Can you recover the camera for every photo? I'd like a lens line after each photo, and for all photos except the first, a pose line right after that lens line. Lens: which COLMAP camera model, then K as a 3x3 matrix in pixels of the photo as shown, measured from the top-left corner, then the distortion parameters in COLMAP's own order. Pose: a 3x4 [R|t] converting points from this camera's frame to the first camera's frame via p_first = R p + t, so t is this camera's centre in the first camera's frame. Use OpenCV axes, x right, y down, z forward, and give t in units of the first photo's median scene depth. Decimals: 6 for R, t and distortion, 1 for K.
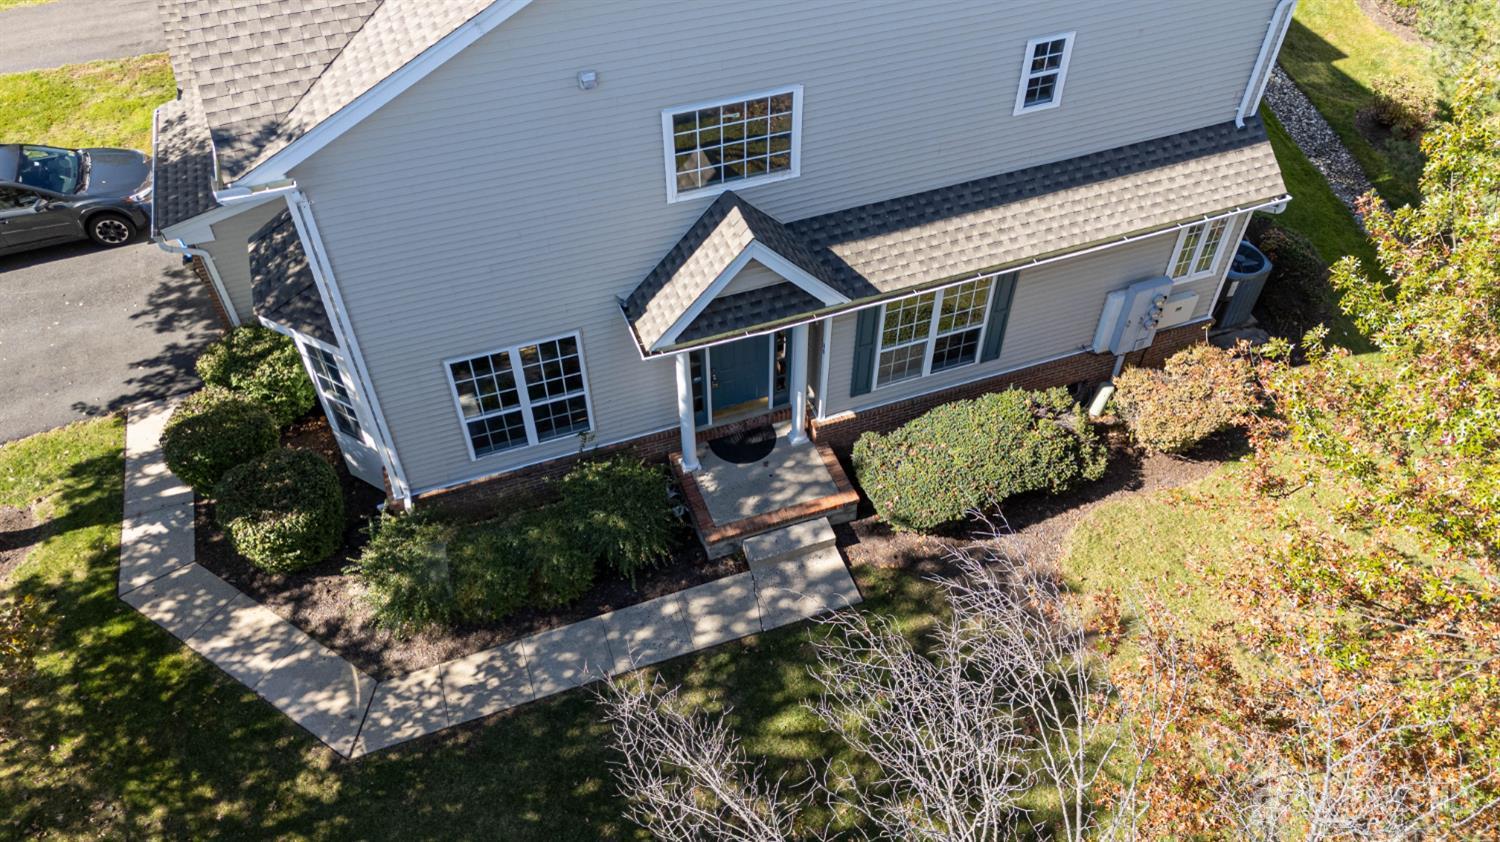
lens RADIAL K [[1109.4, 0, 744.5], [0, 1109.4, 411.3], [0, 0, 1]] dist [0.087642, -0.085205]
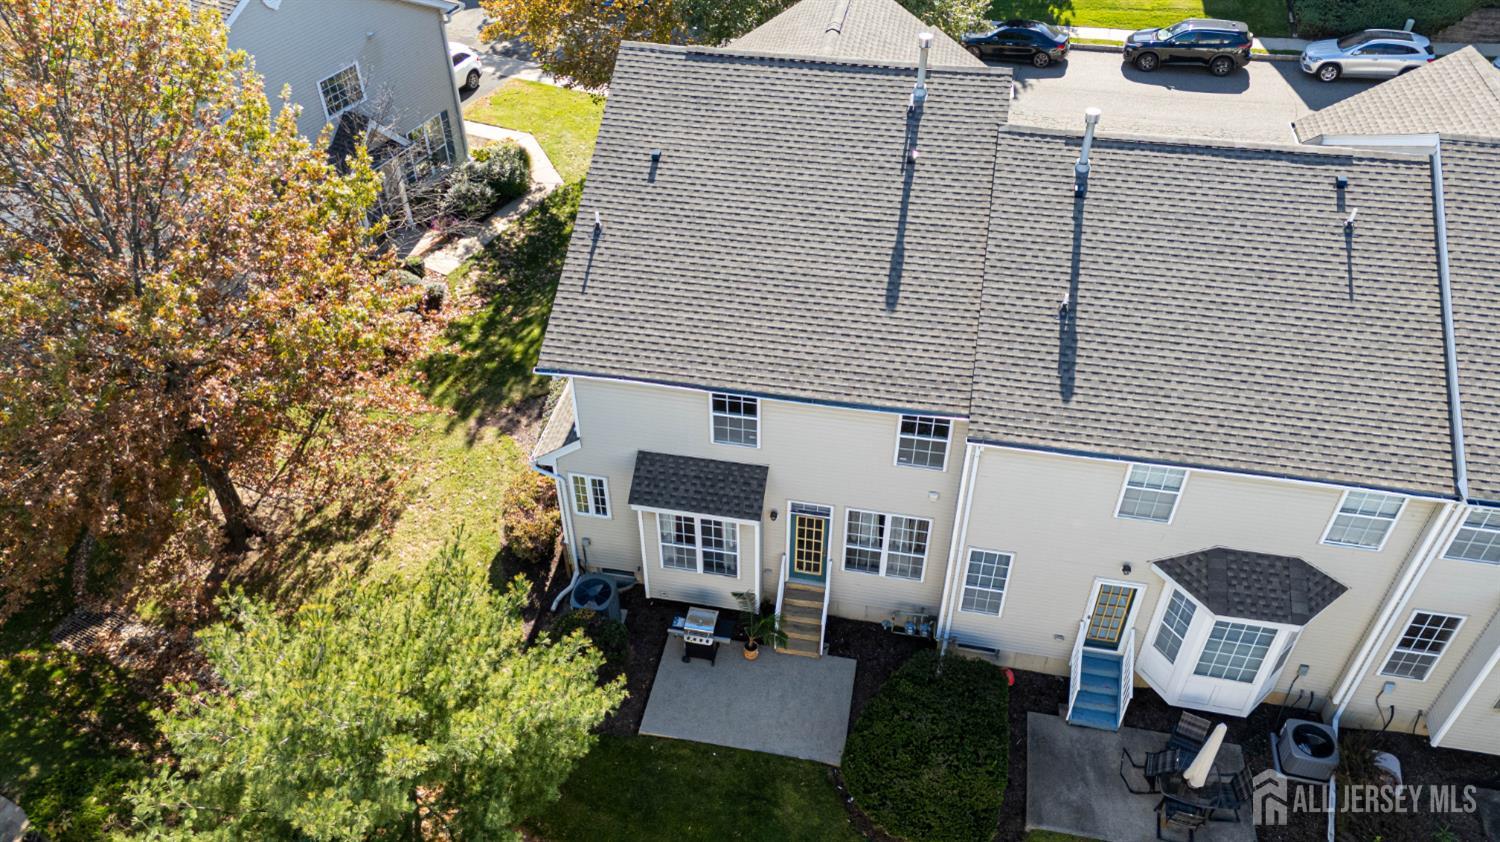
lens RADIAL K [[1109.4, 0, 744.5], [0, 1109.4, 411.3], [0, 0, 1]] dist [0.087642, -0.085205]
pose [[-0.509946, 0.569575, -0.644623, 1.291554], [-0.612142, 0.286205, 0.737136, -1.512514], [0.604349, 0.770500, 0.202712, 0.857556]]
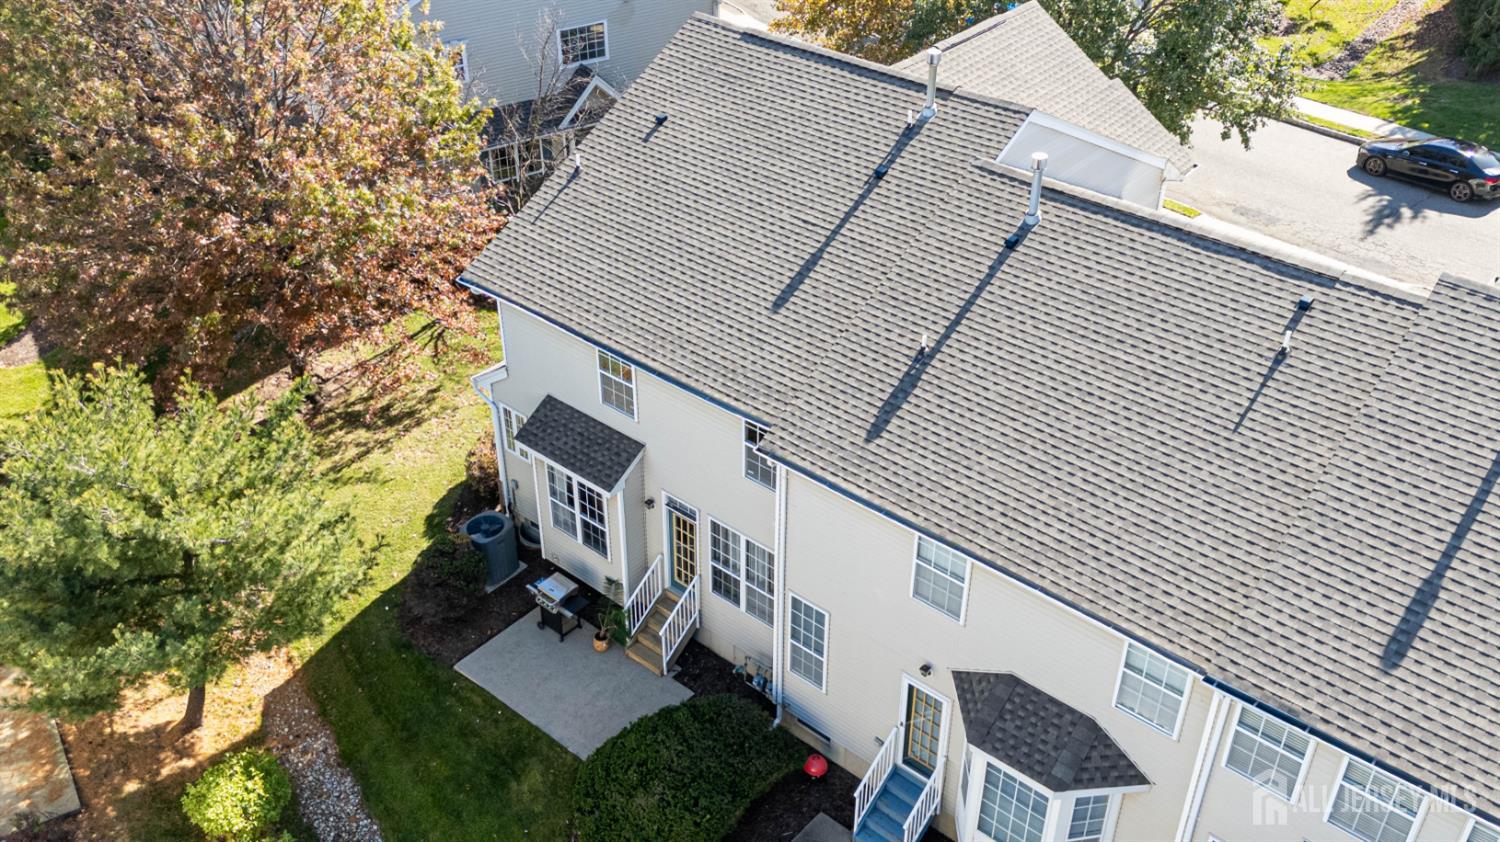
lens RADIAL K [[1365.1, 0, 731.7], [0, 1365.1, 392.5], [0, 0, 1]] dist [0.126618, -0.197679]
pose [[-0.873171, 0.284225, -0.395965, 0.943909], [-0.340988, 0.224274, 0.912923, -2.045811], [0.348280, 0.932157, -0.098913, 1.369134]]
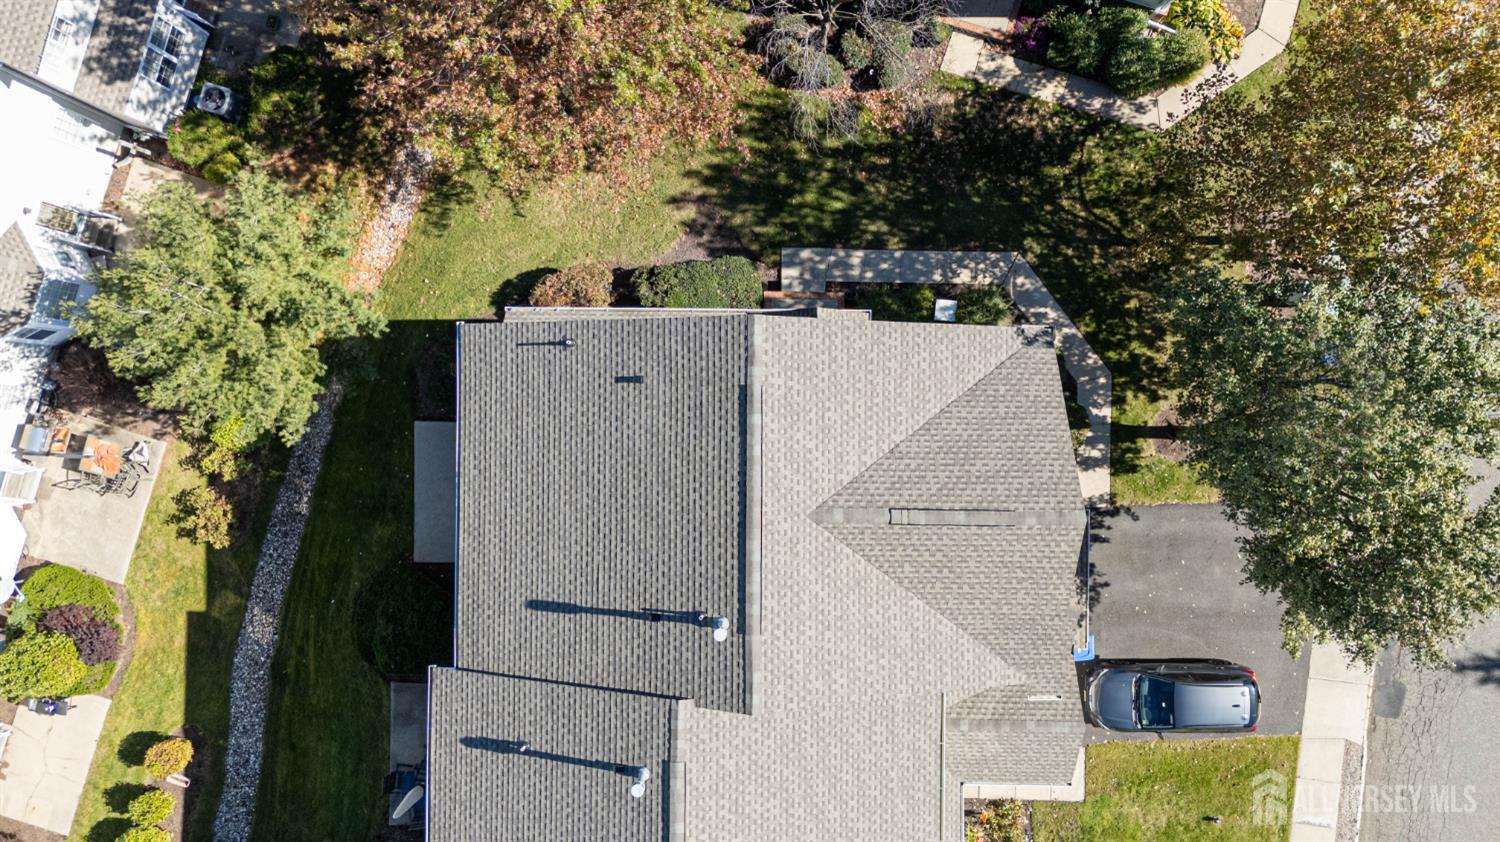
lens RADIAL K [[1109.4, 0, 744.5], [0, 1109.4, 411.3], [0, 0, 1]] dist [0.087642, -0.085205]
pose [[-0.937750, -0.346714, 0.020364, 0.021698], [0.263645, -0.672452, 0.691592, -1.524455], [-0.226091, 0.653909, 0.722001, -0.307713]]
